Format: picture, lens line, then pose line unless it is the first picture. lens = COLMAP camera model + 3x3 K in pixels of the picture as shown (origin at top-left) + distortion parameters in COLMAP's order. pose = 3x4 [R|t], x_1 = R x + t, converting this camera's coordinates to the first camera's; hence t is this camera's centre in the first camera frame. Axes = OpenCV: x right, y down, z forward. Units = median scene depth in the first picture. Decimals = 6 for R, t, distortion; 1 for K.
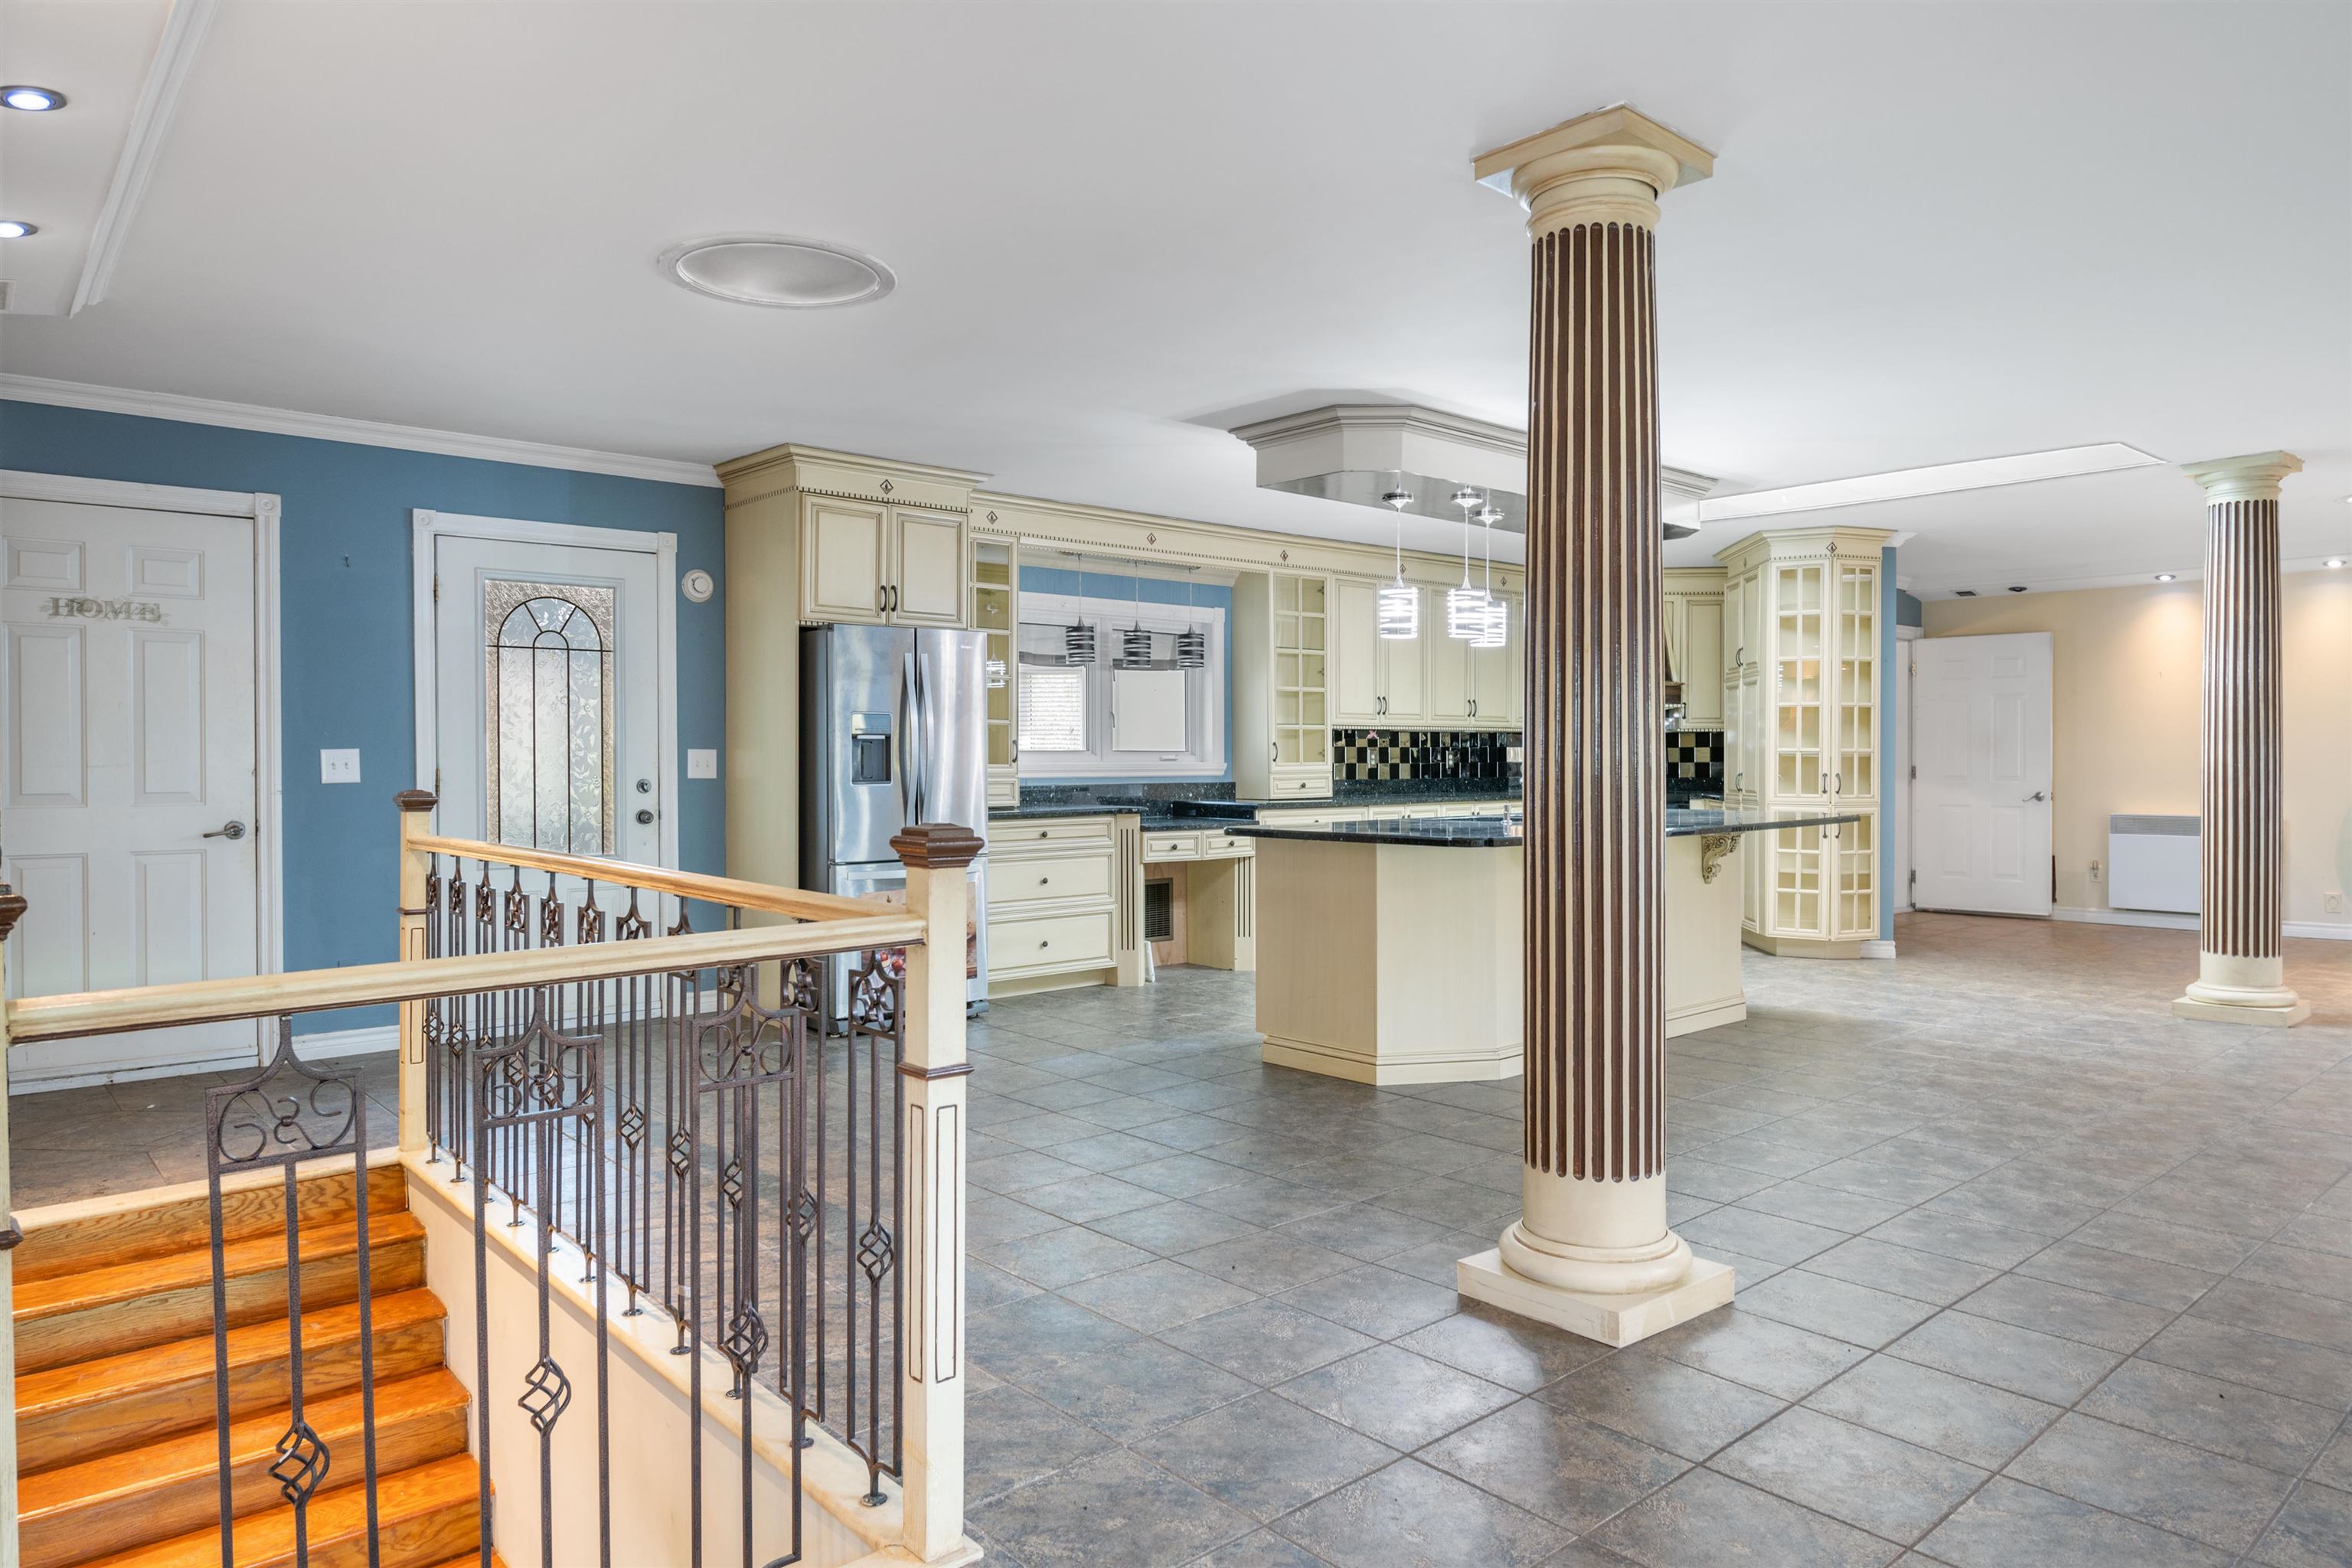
lens RADIAL K [[1469.2, 0, 1177.3], [0, 1469.2, 775.1], [0, 0, 1]] dist [0.001101, -0.001070]
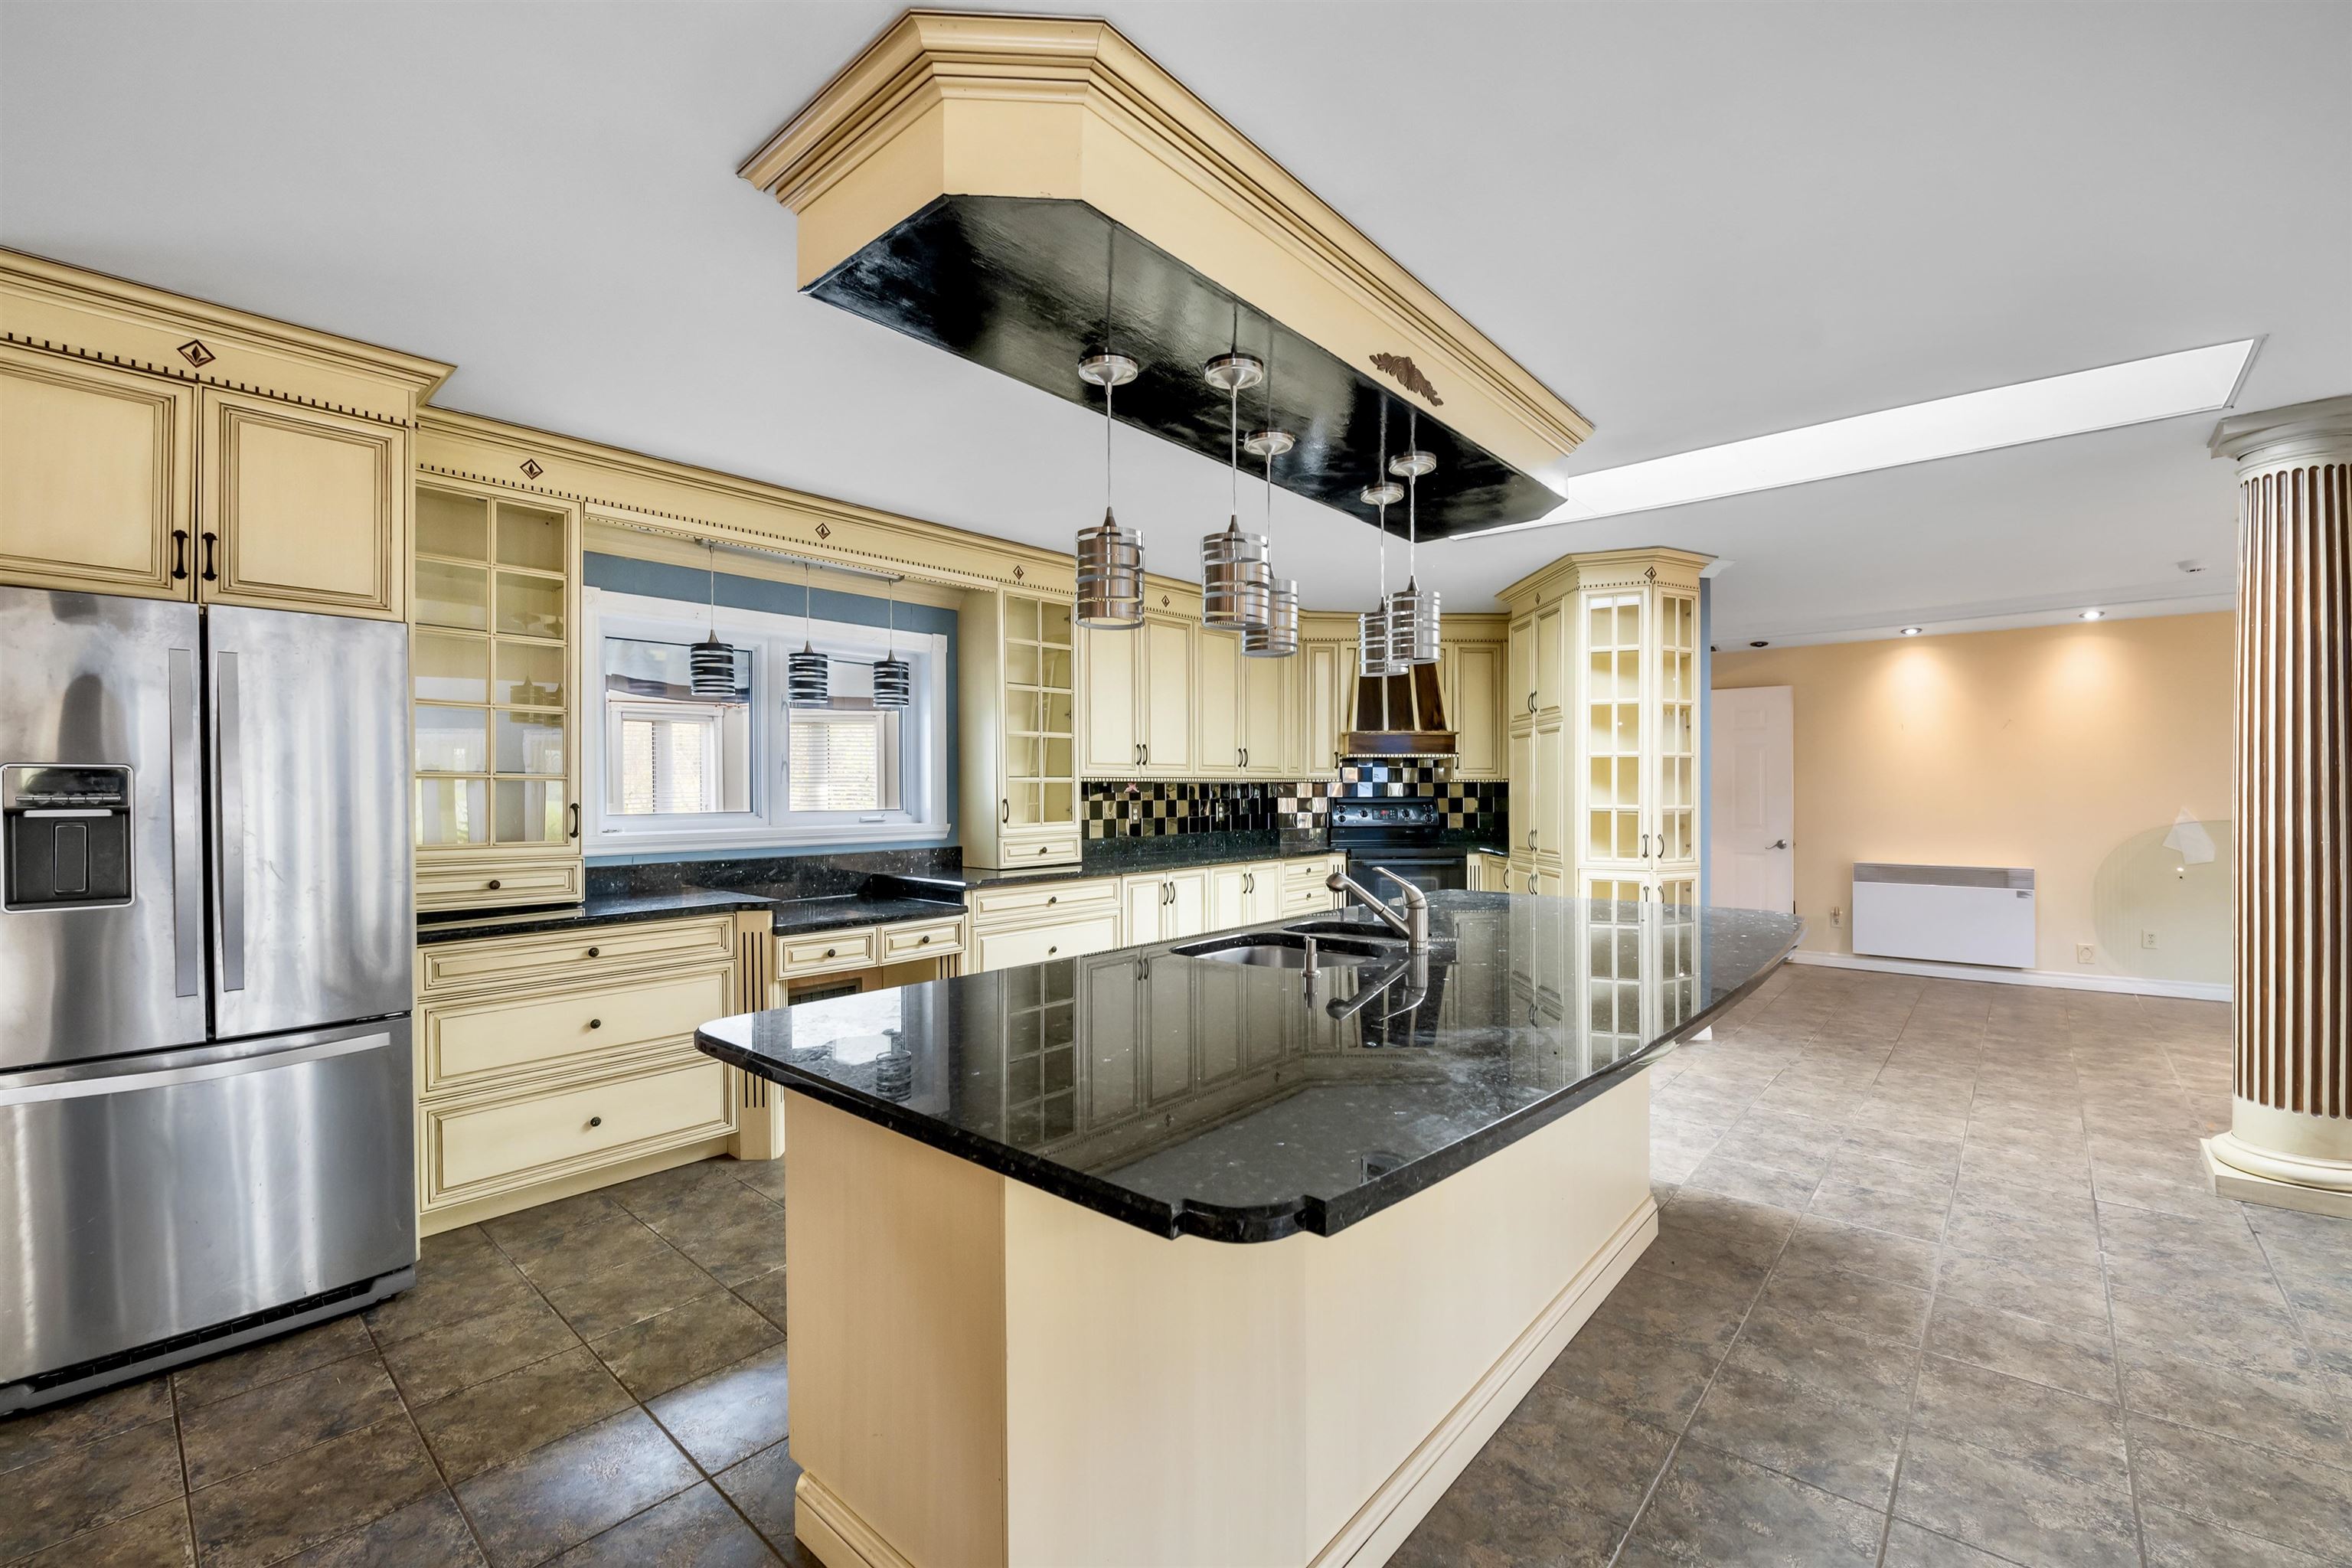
lens RADIAL K [[973.2, 0, 1169.1], [0, 973.2, 796.4], [0, 0, 1]] dist [-0.008232, -0.000605]
pose [[0.992304, -0.002699, 0.123797, 0.090521], [0.003344, 0.999982, -0.005003, -0.021095], [-0.123781, 0.005379, 0.992295, 0.458772]]
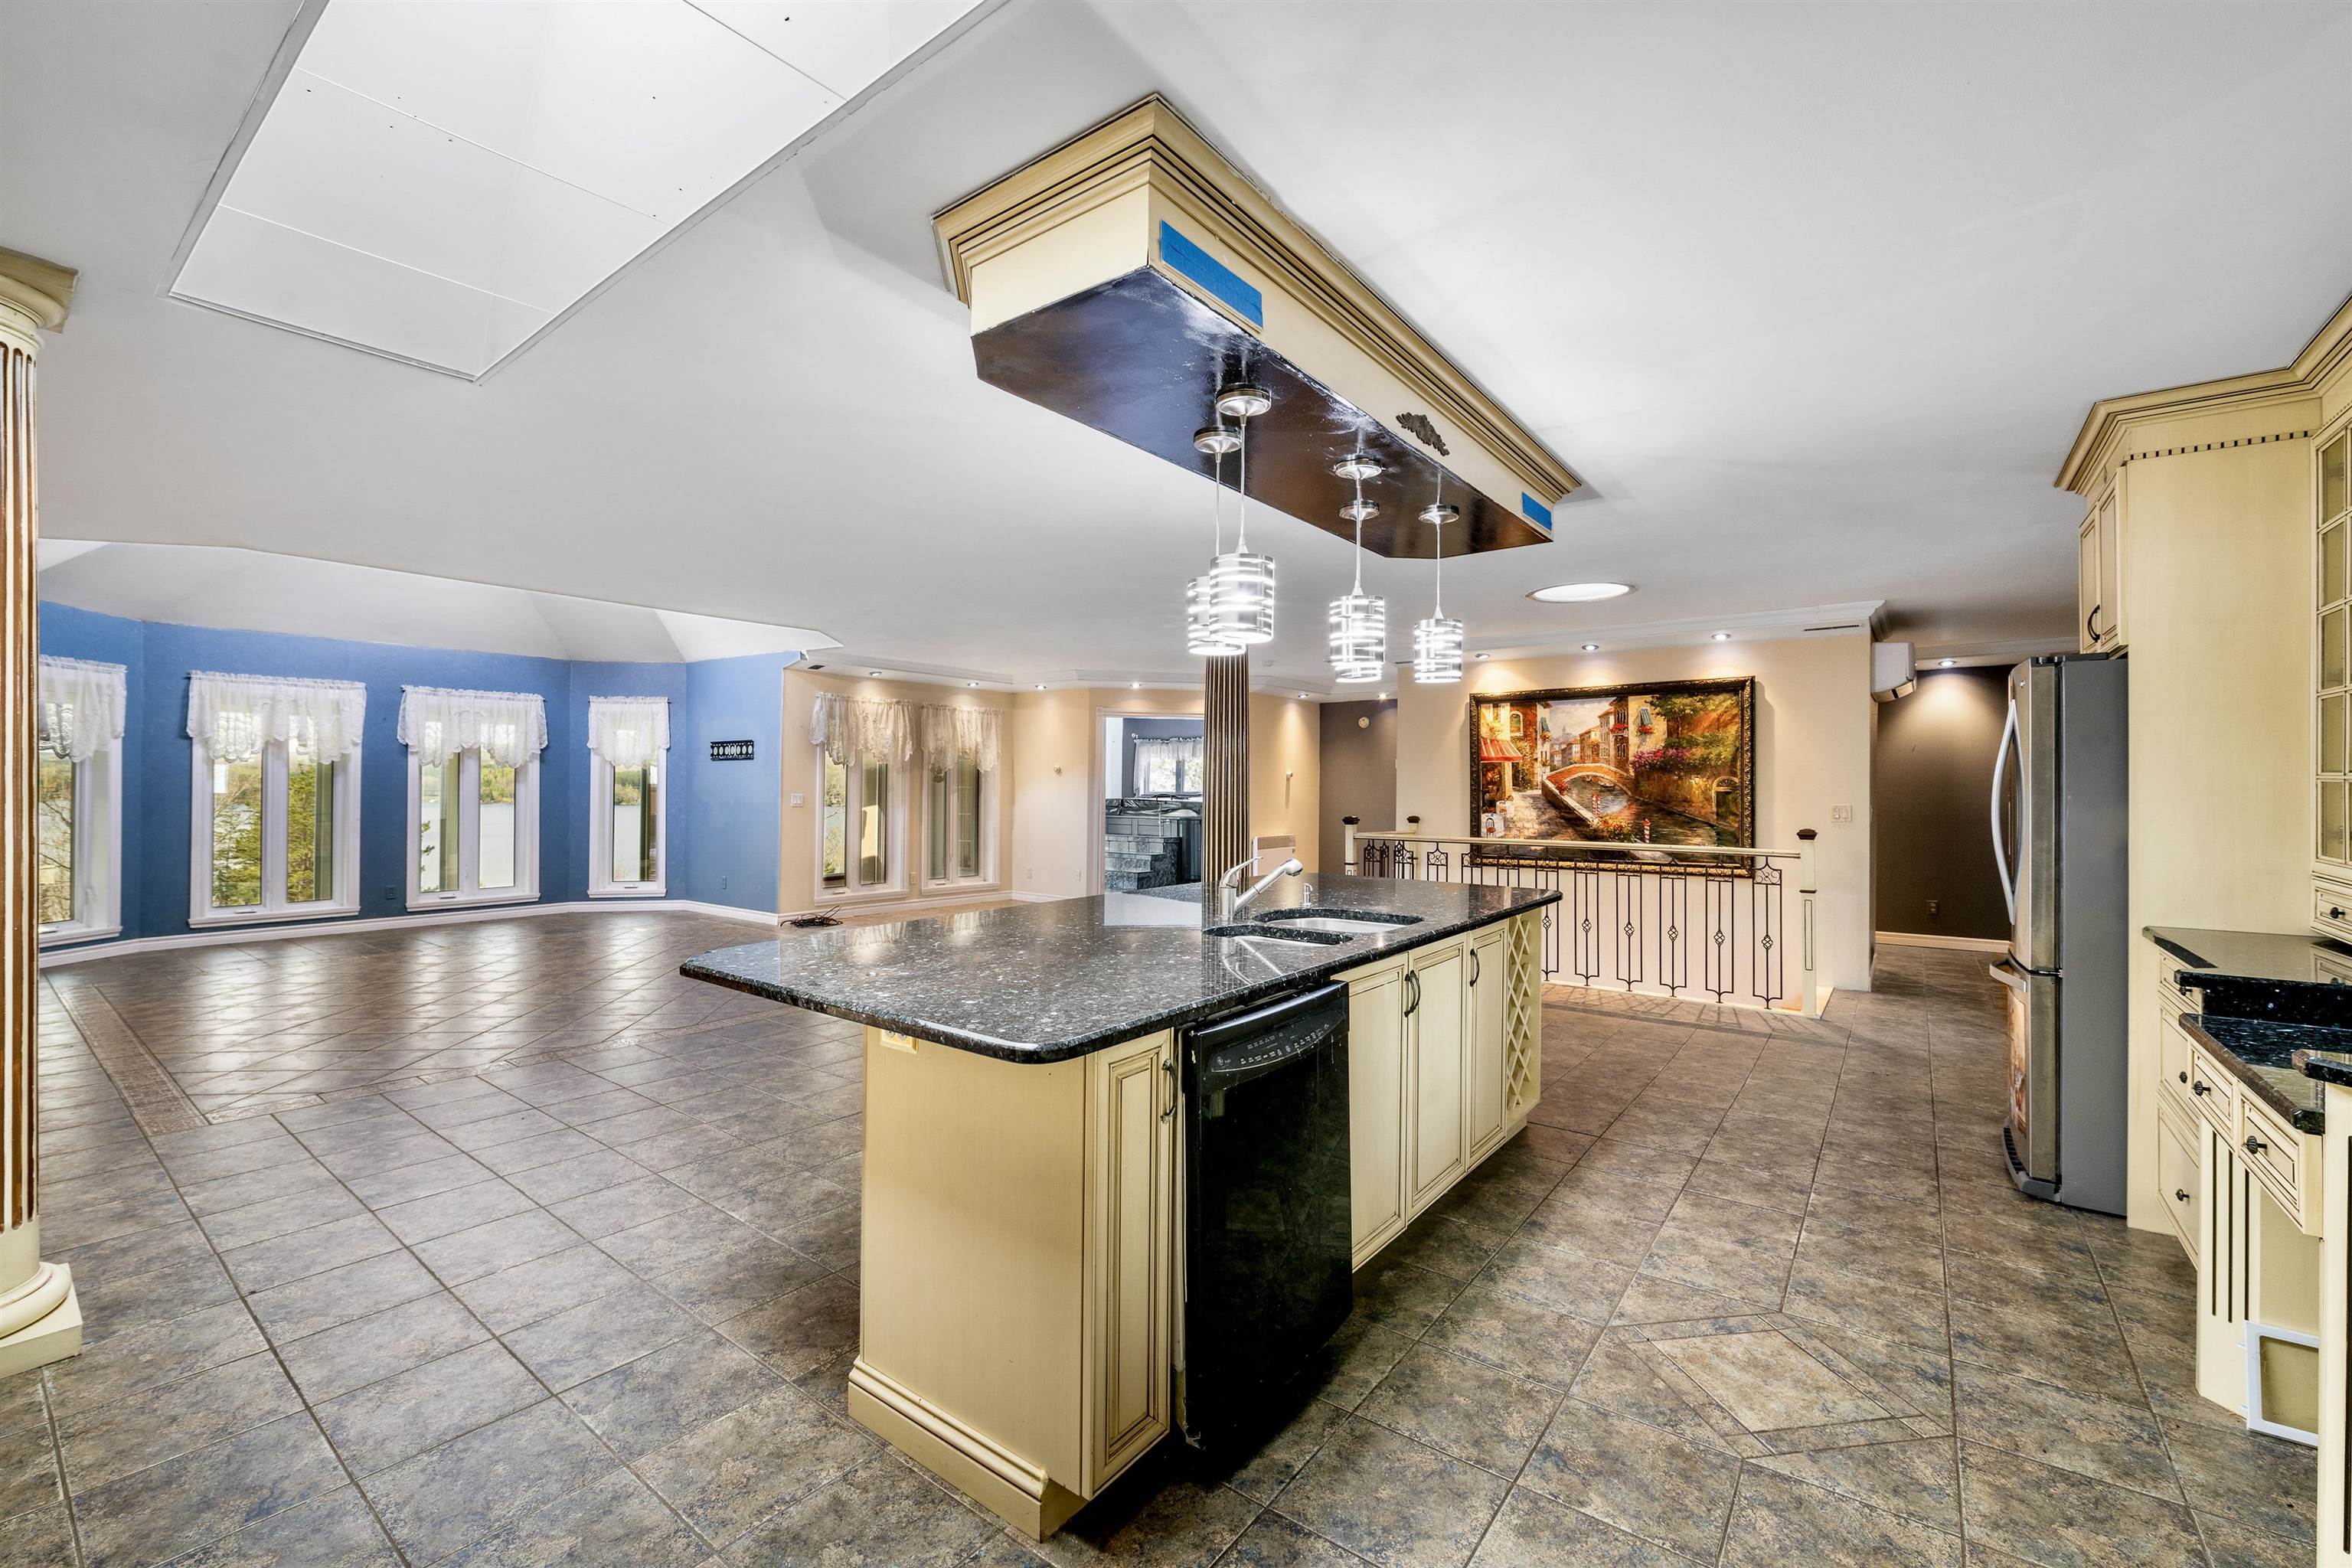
lens RADIAL K [[973.2, 0, 1172.9], [0, 973.2, 776.4], [0, 0, 1]] dist [-0.008232, -0.000605]
pose [[-0.979866, -0.005972, -0.199566, 0.284564], [-0.007241, 0.999958, 0.005629, -0.030654], [0.199524, 0.006961, -0.979868, 1.063821]]
